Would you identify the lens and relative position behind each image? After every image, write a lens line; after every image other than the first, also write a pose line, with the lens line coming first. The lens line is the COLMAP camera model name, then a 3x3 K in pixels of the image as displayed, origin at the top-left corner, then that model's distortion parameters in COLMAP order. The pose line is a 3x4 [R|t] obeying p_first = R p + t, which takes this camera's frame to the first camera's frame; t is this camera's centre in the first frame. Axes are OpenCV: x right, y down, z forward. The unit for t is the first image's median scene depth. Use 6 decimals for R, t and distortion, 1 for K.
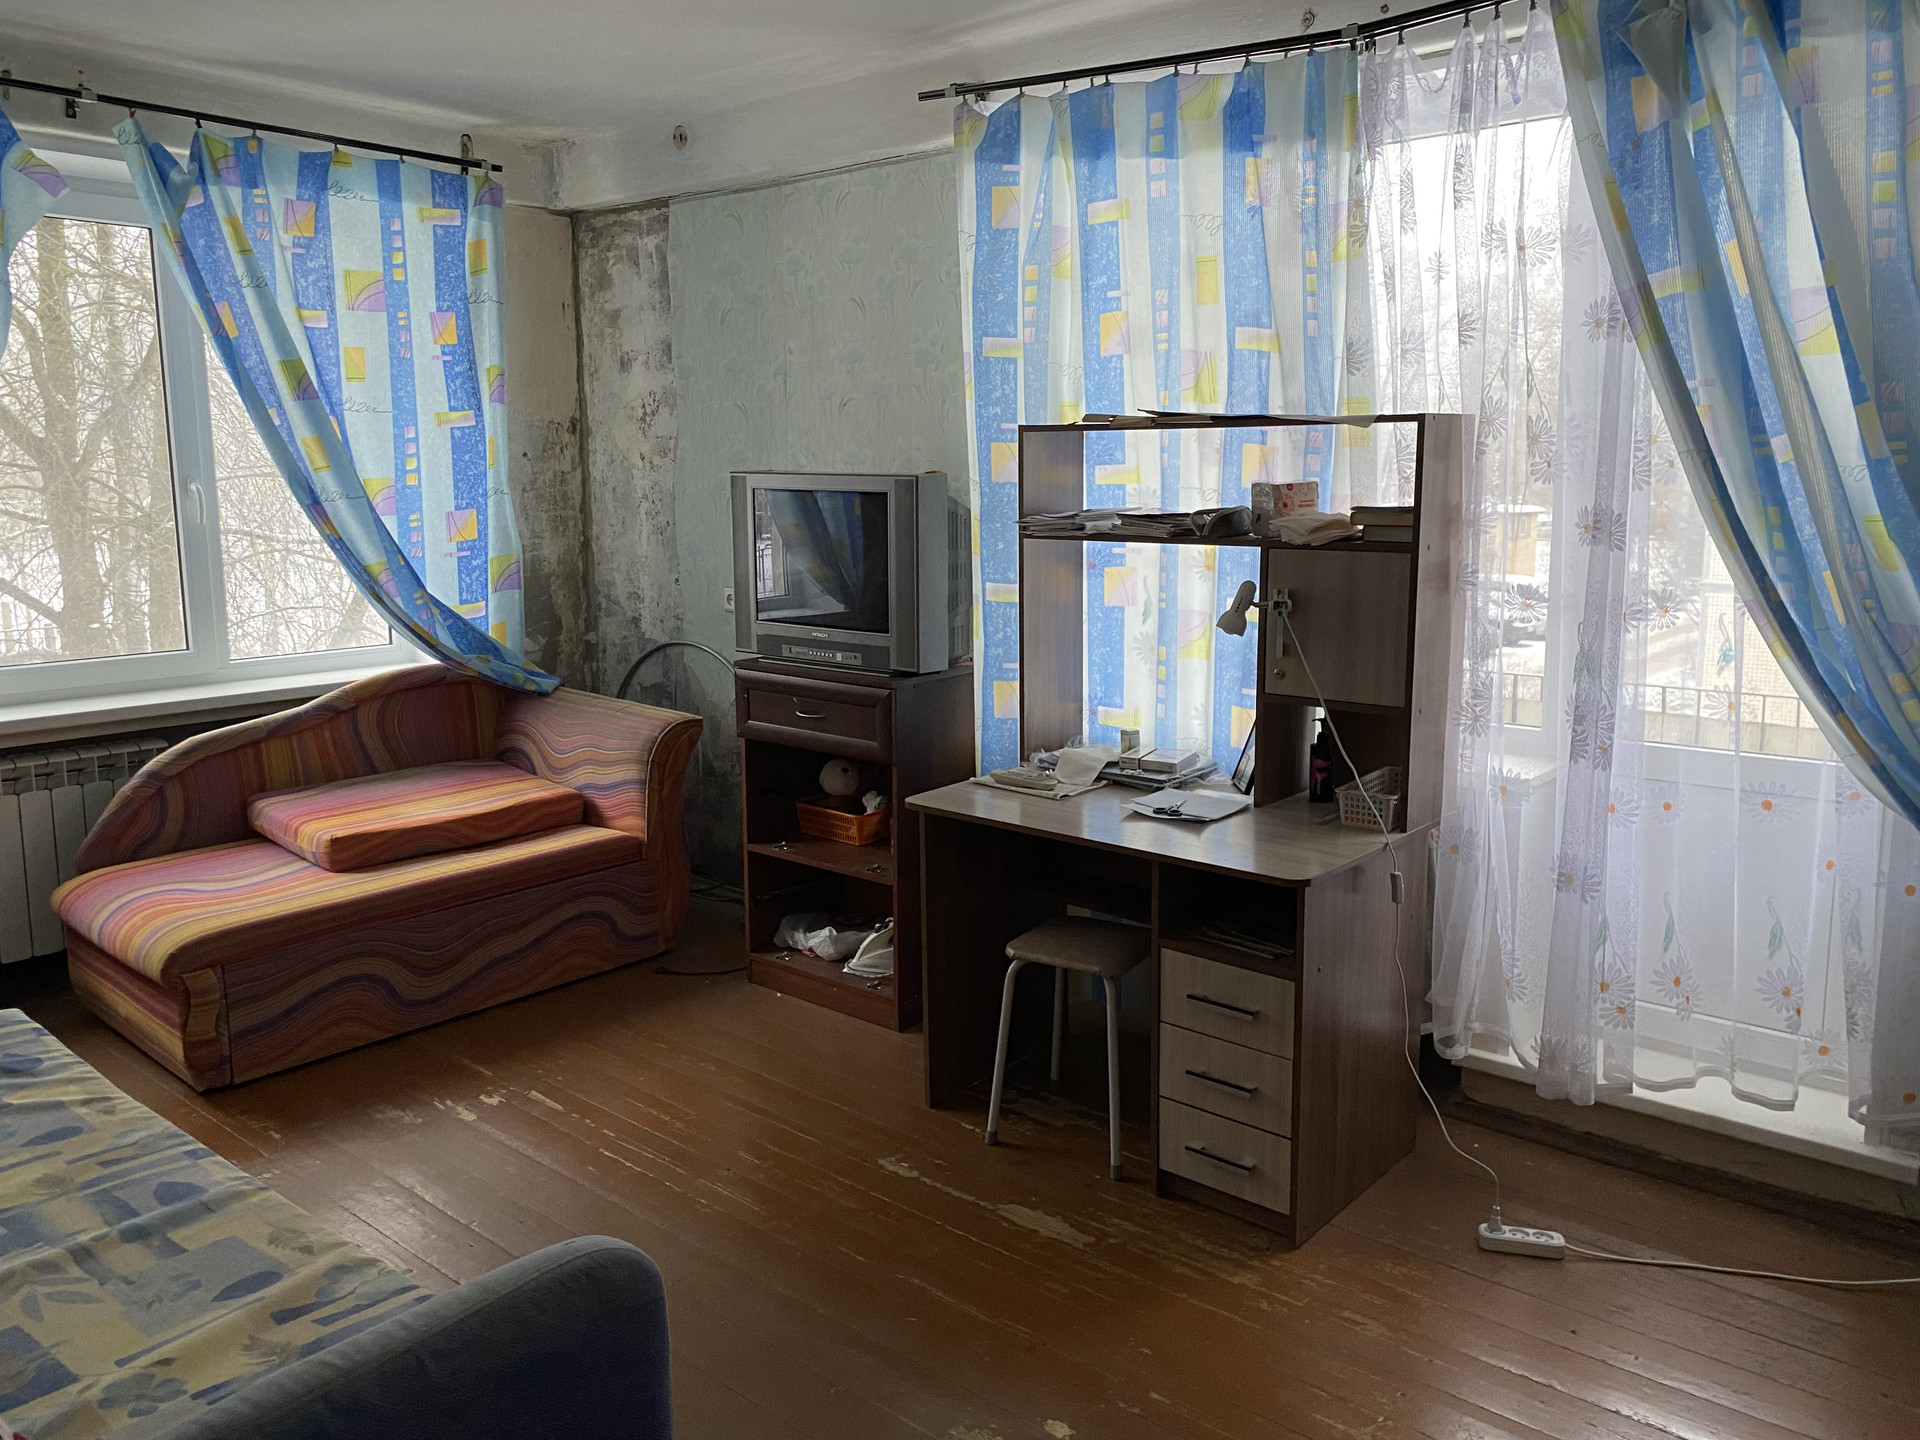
lens RADIAL K [[1448.5, 0, 955.9], [0, 1448.5, 673.4], [0, 0, 1]] dist [-0.000540, -0.000467]
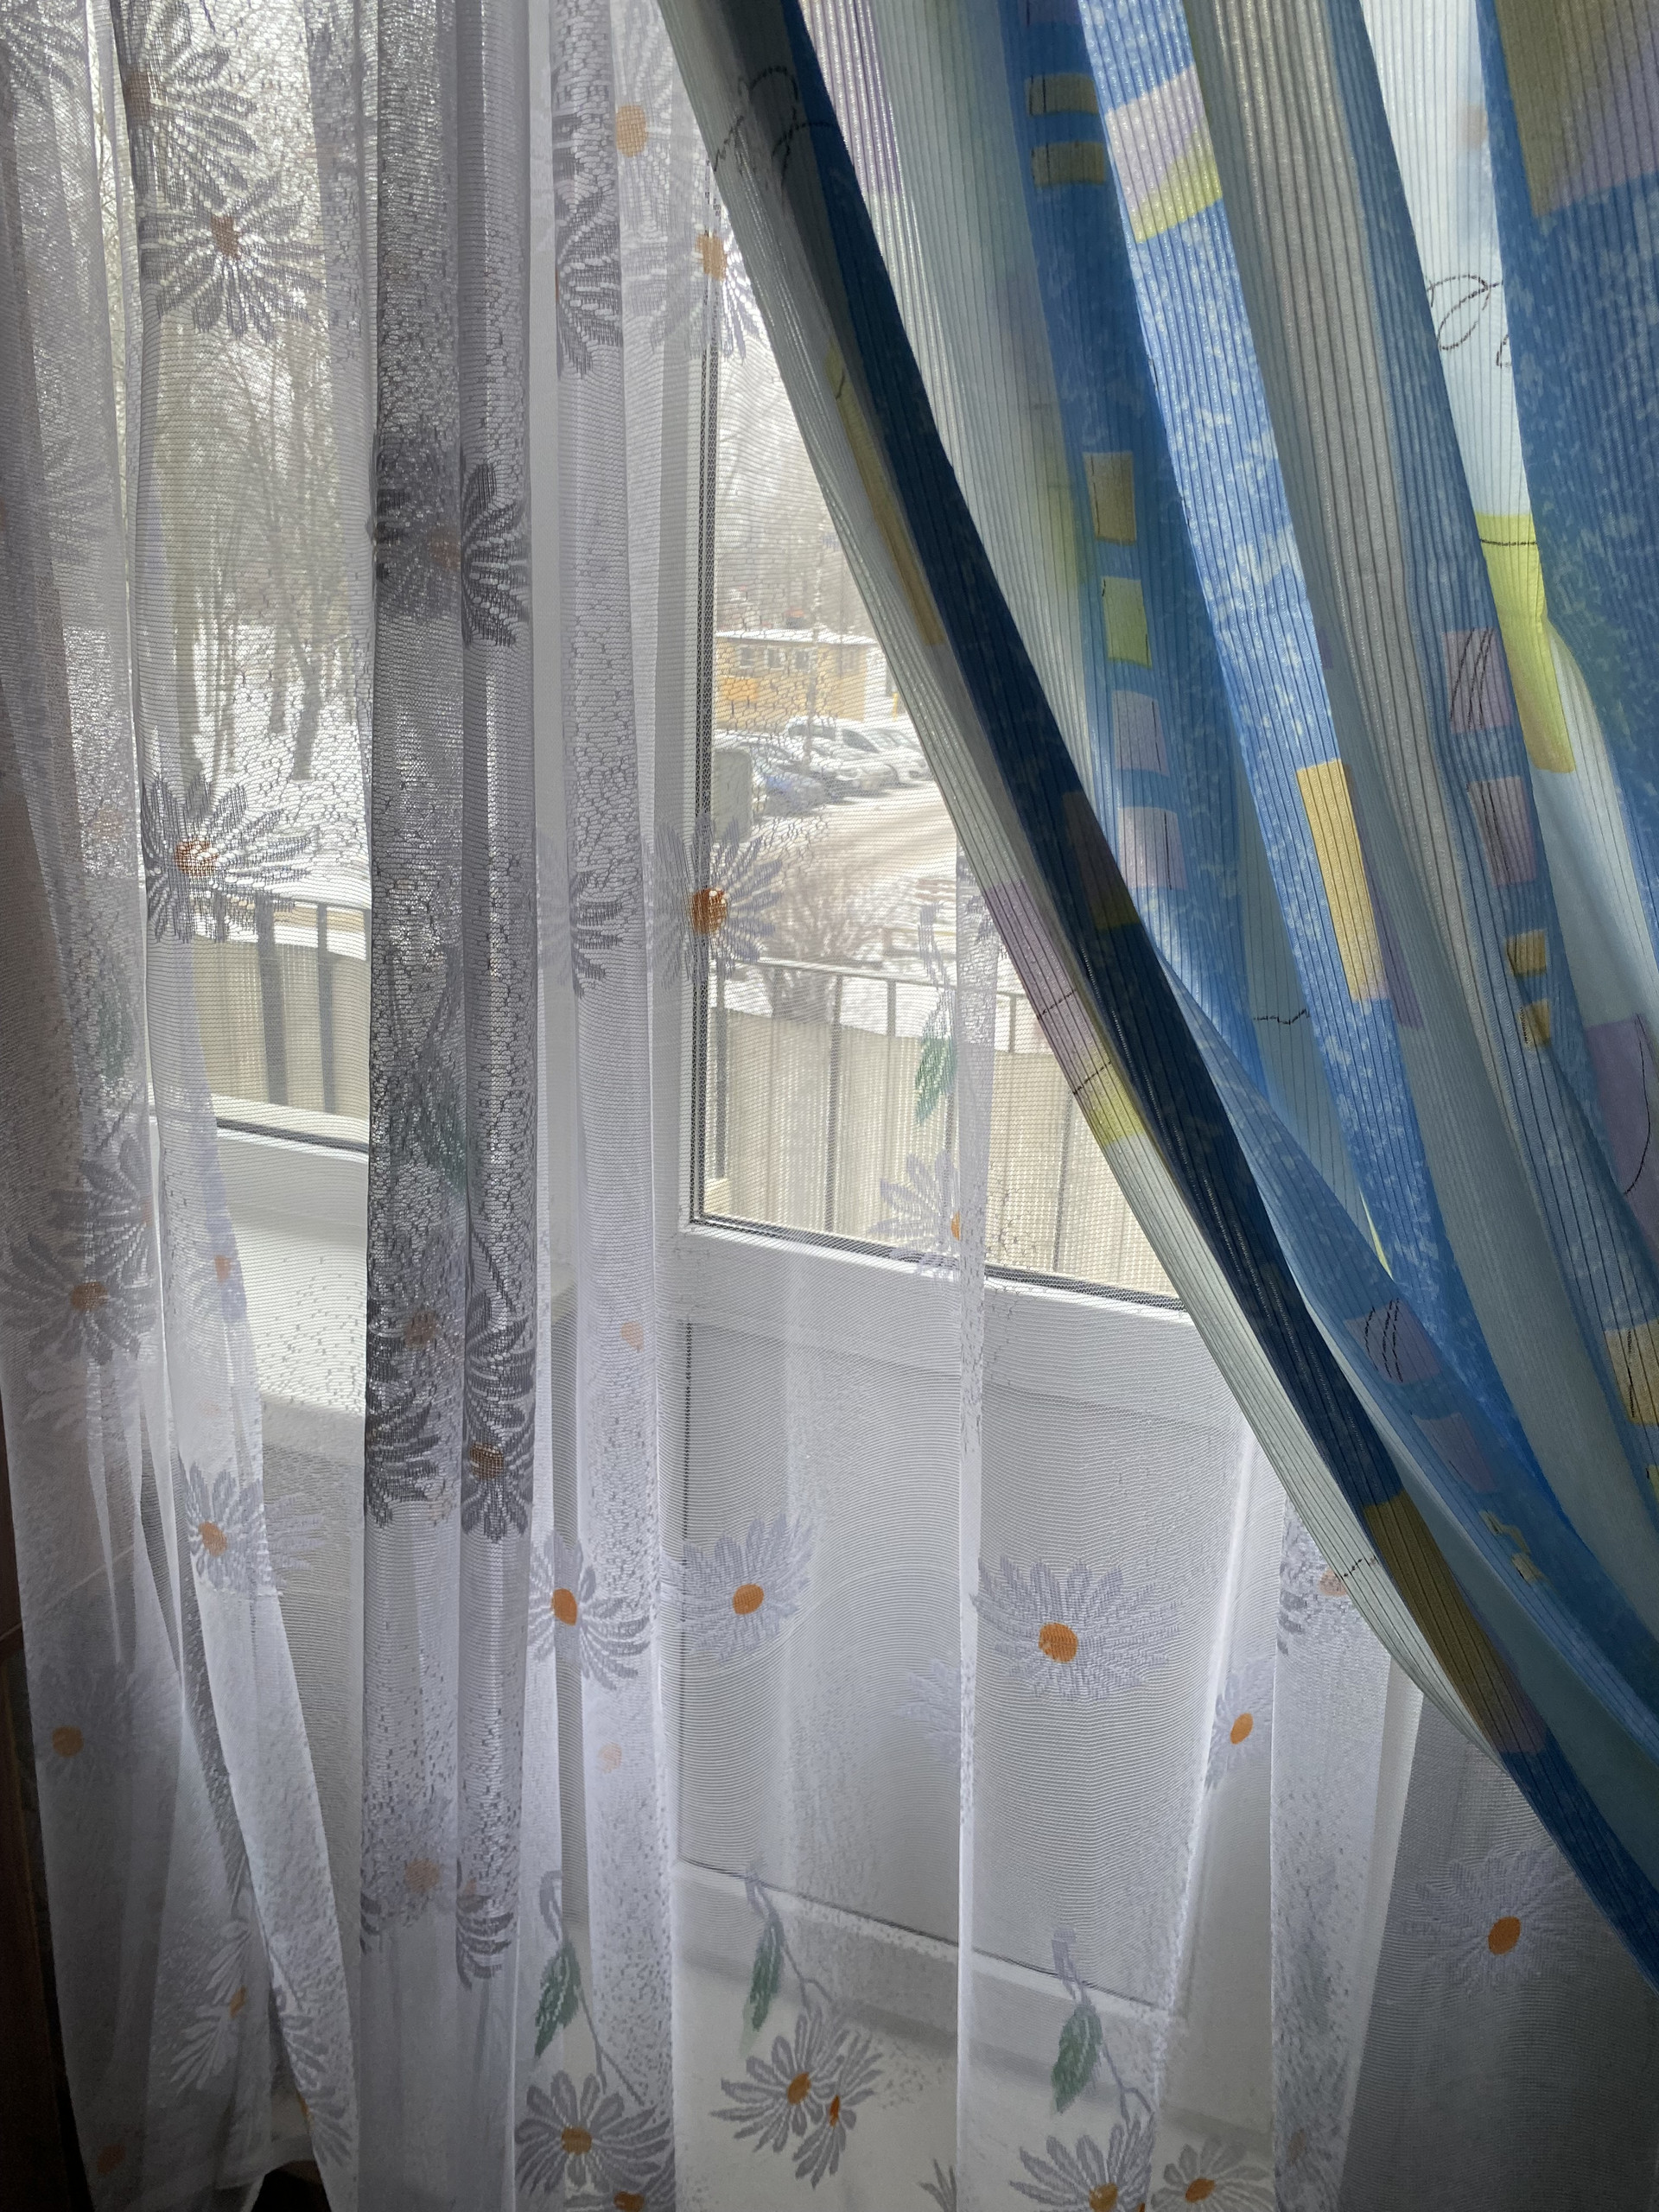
lens RADIAL K [[1668.7, 0, 829.4], [0, 1668.7, 1107.4], [0, 0, 1]] dist [-0.000540, -0.000467]
pose [[0.938249, -0.058815, 0.340924, 0.434894], [0.001754, 0.986239, 0.165314, -0.060193], [-0.345955, -0.154508, 0.925442, 0.769287]]
